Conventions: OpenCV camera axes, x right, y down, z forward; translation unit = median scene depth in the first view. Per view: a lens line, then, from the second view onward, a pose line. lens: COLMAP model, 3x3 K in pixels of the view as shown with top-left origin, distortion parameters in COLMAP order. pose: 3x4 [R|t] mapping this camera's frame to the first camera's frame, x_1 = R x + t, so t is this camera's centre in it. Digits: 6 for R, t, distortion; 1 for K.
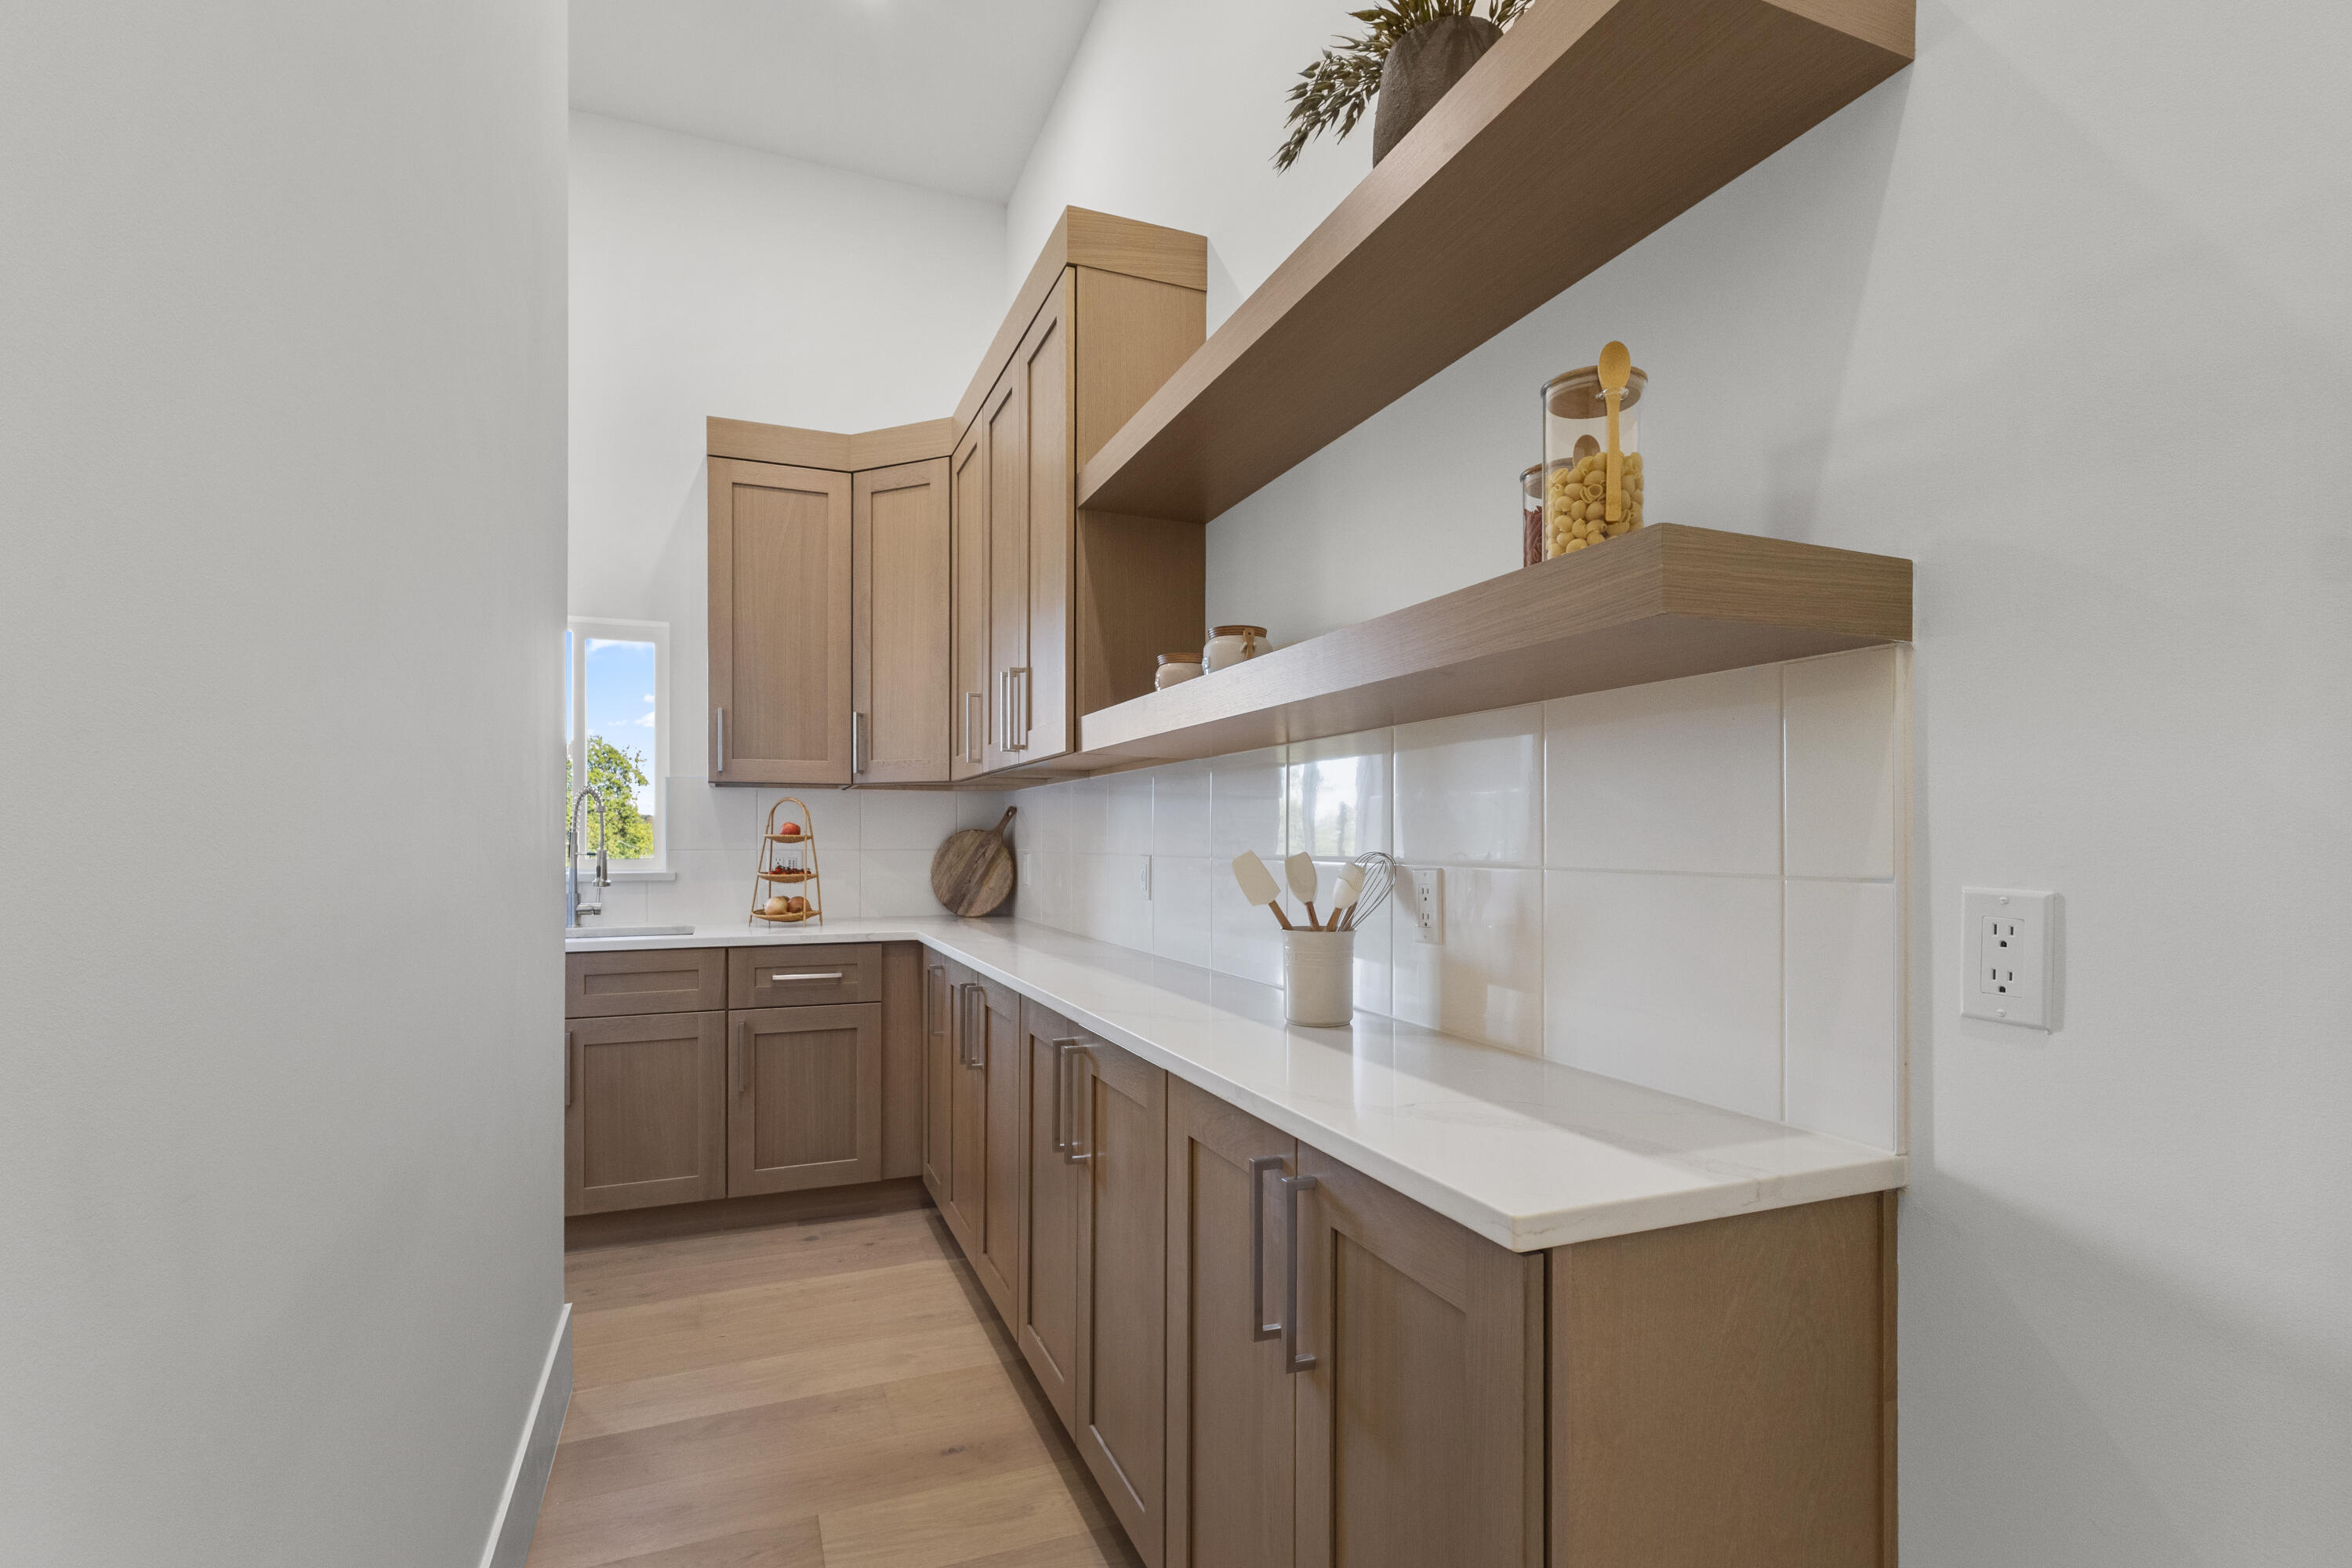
lens RADIAL K [[1095.2, 0, 1155.9], [0, 1095.2, 839.8], [0, 0, 1]] dist [0.001608, -0.000435]
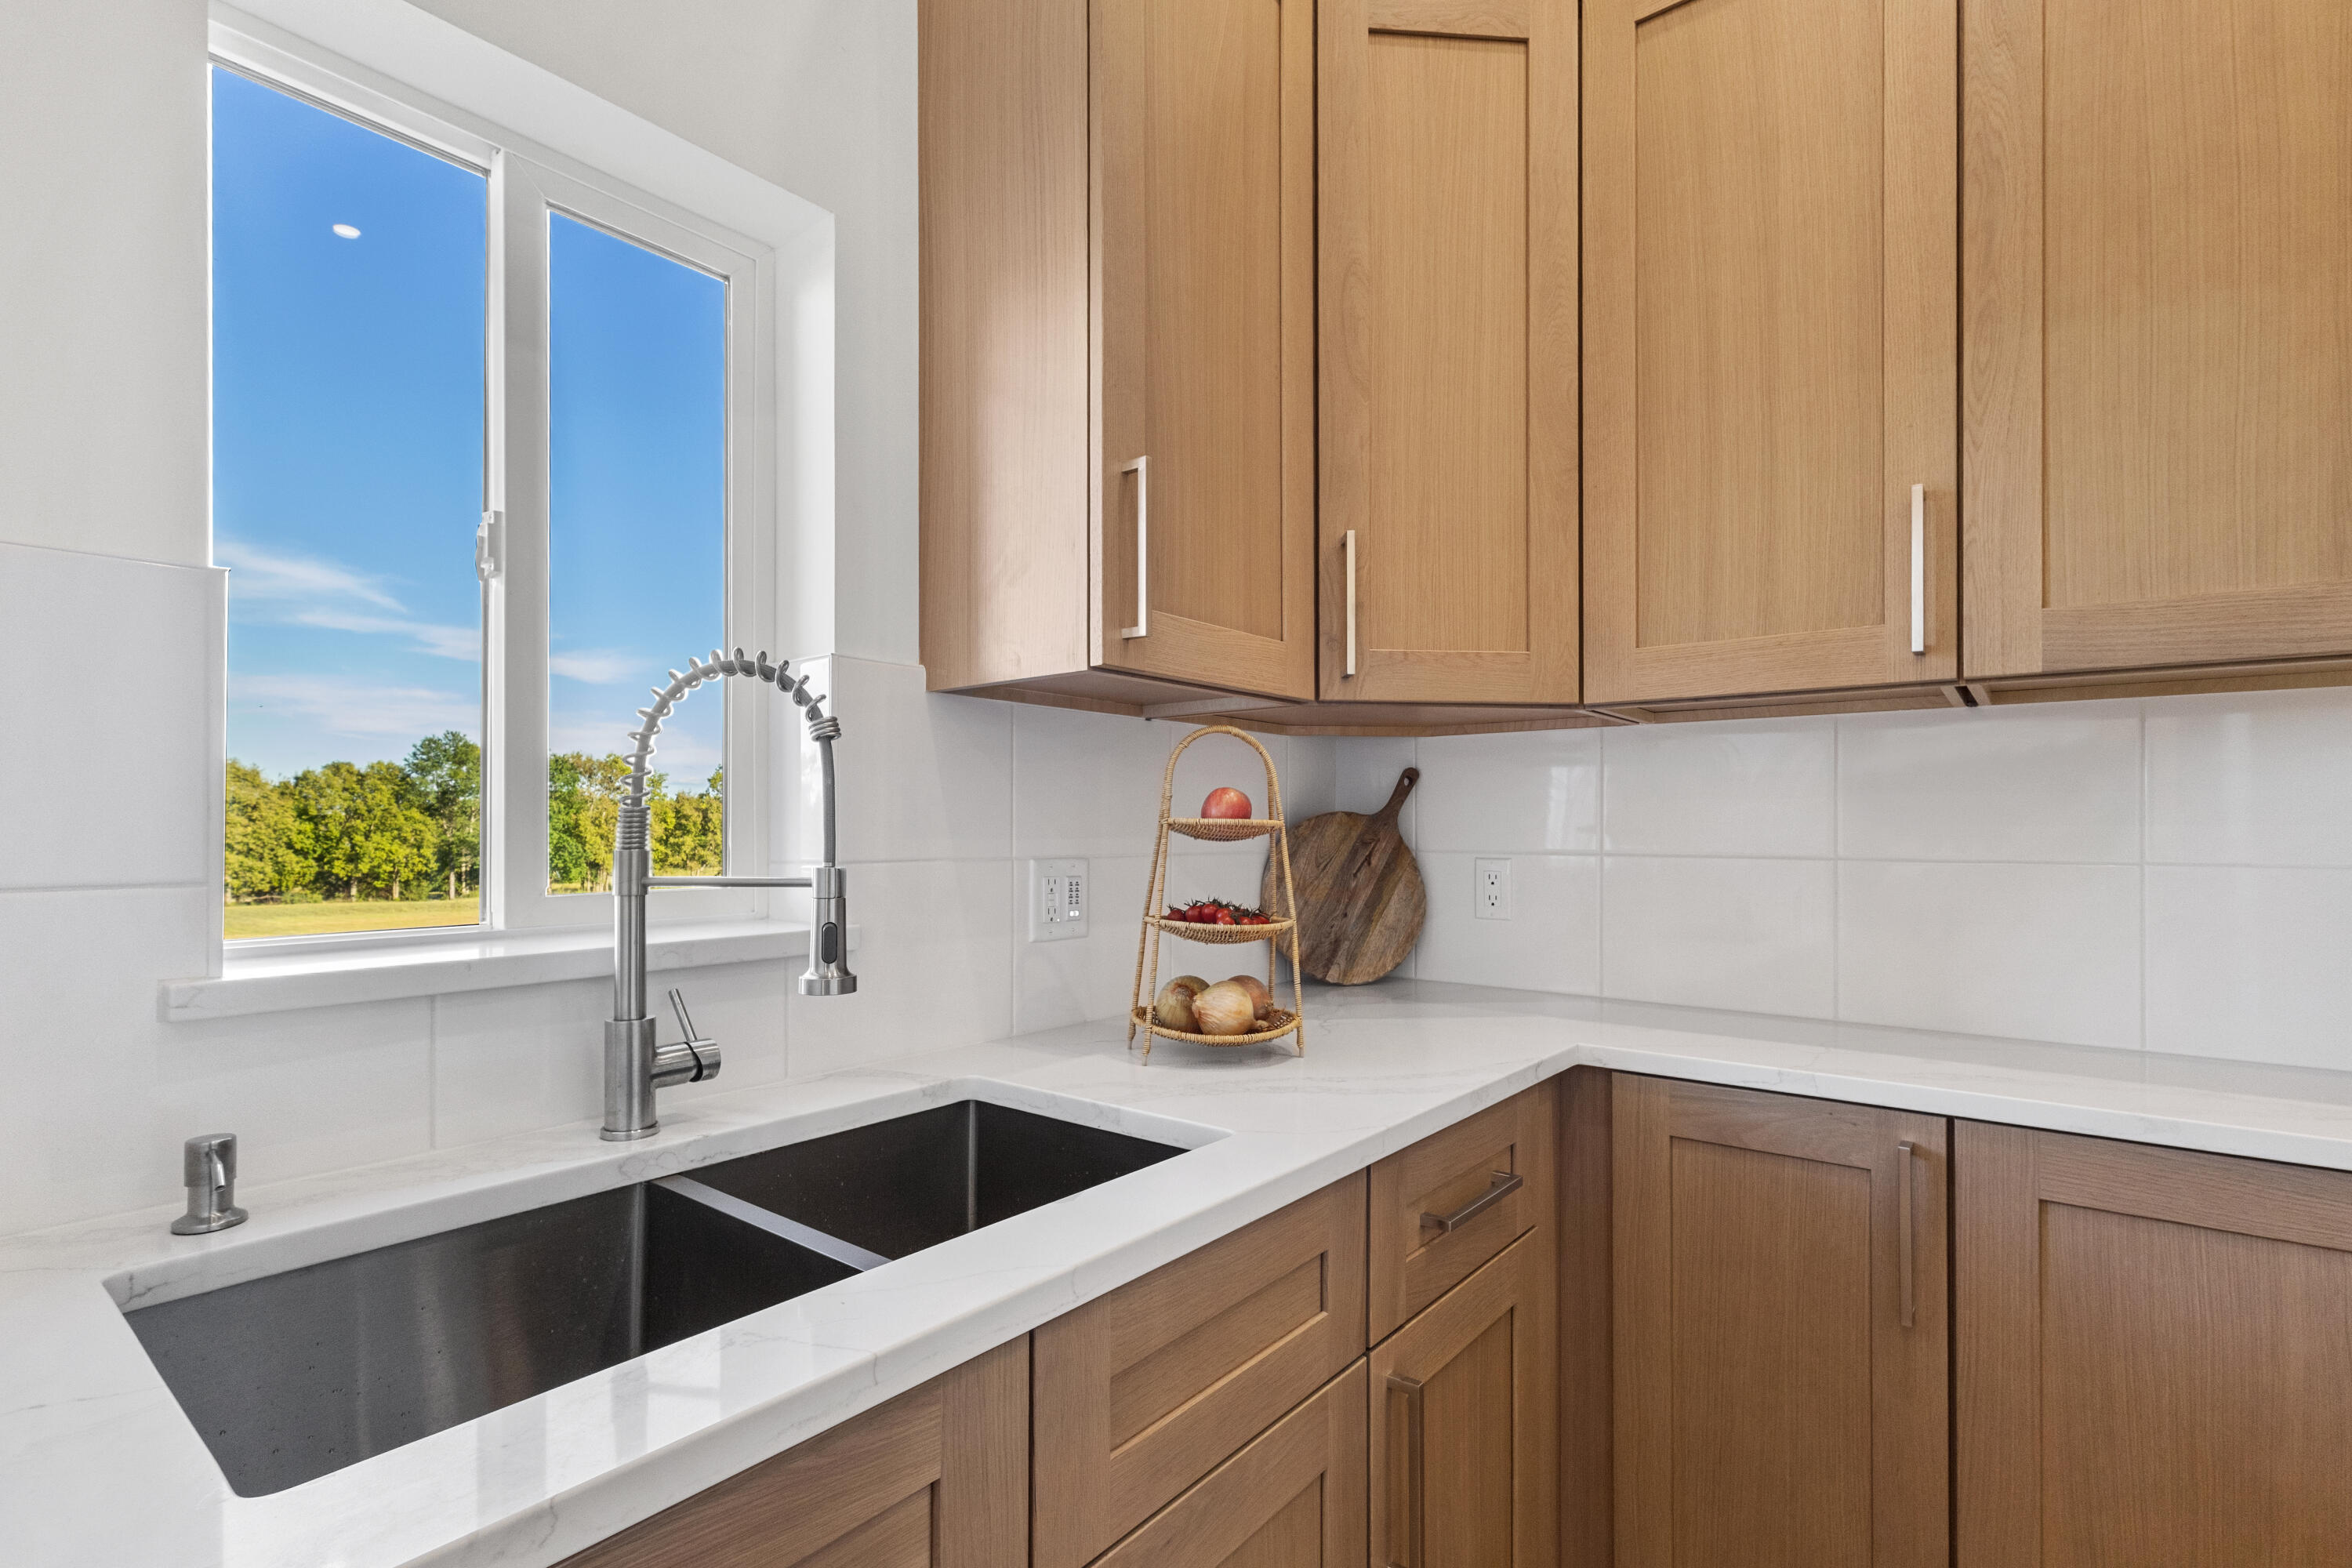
lens RADIAL K [[1095.2, 0, 1189.3], [0, 1095.2, 821.8], [0, 0, 1]] dist [0.001608, -0.000435]
pose [[0.865884, 0.008295, 0.500176, -0.488555], [-0.005124, 0.999957, -0.007715, -0.000787], [-0.500218, 0.004117, 0.865890, 0.599760]]
